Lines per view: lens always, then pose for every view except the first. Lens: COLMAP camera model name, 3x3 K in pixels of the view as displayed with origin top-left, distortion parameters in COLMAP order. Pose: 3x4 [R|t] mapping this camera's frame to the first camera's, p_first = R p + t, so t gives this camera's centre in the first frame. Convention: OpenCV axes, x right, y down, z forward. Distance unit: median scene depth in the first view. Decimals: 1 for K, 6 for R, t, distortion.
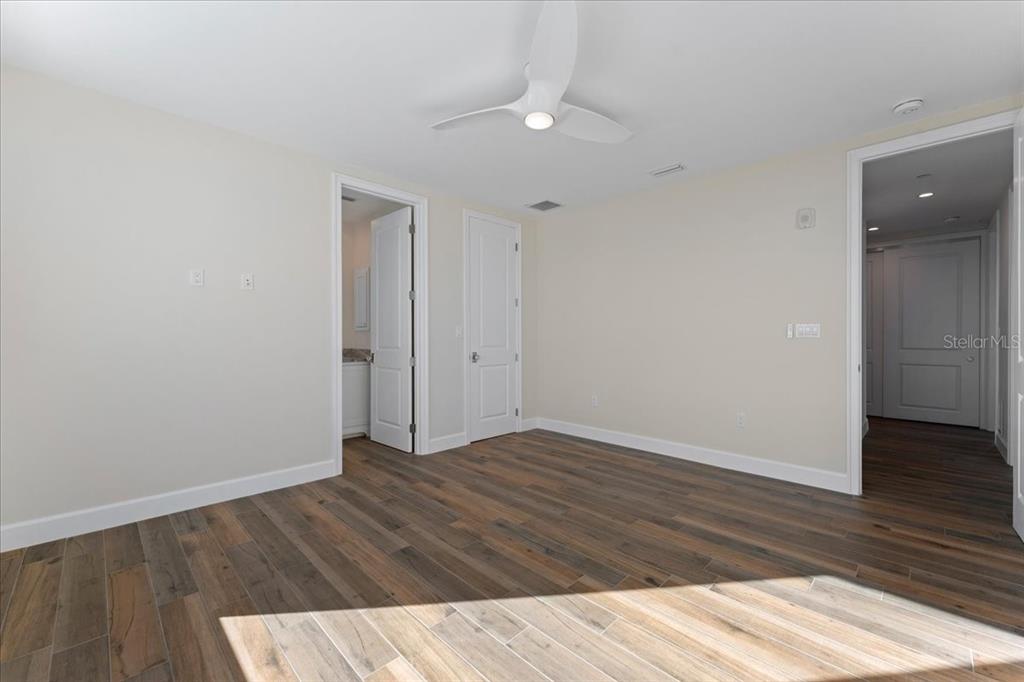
lens RADIAL K [[410.8, 0, 511.7], [0, 410.8, 337.6], [0, 0, 1]] dist [0.002801, -0.001795]
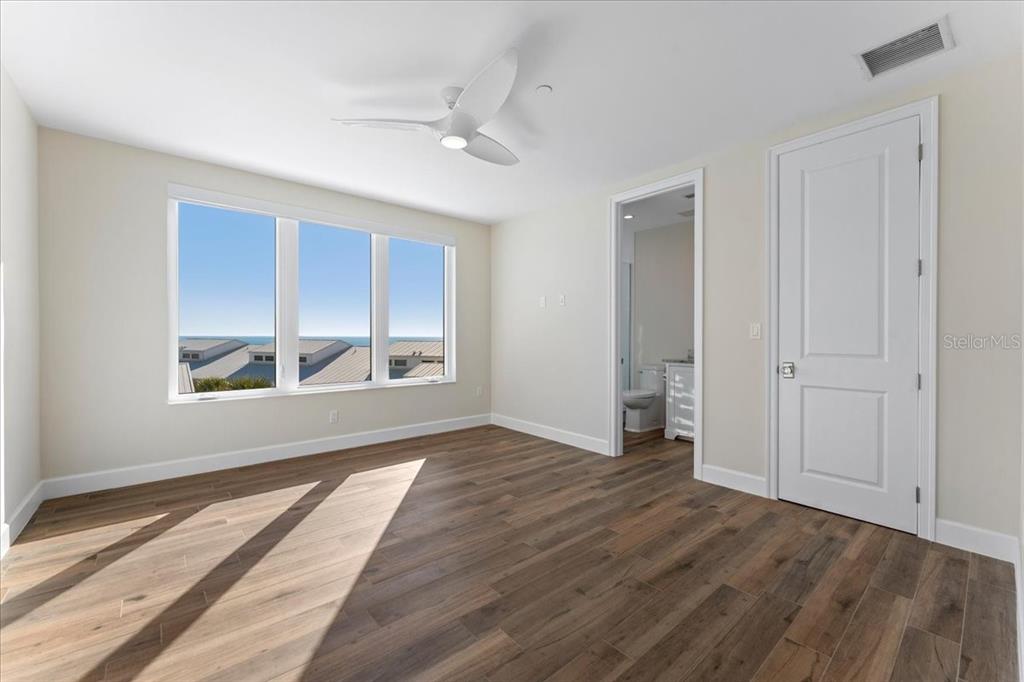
lens RADIAL K [[410.8, 0, 511.0], [0, 410.8, 339.3], [0, 0, 1]] dist [0.002801, -0.001795]
pose [[-0.068593, 0.004624, -0.997634, 0.817449], [-0.007525, 0.999958, 0.005152, -0.001545], [0.997616, 0.007860, -0.068556, 0.856408]]
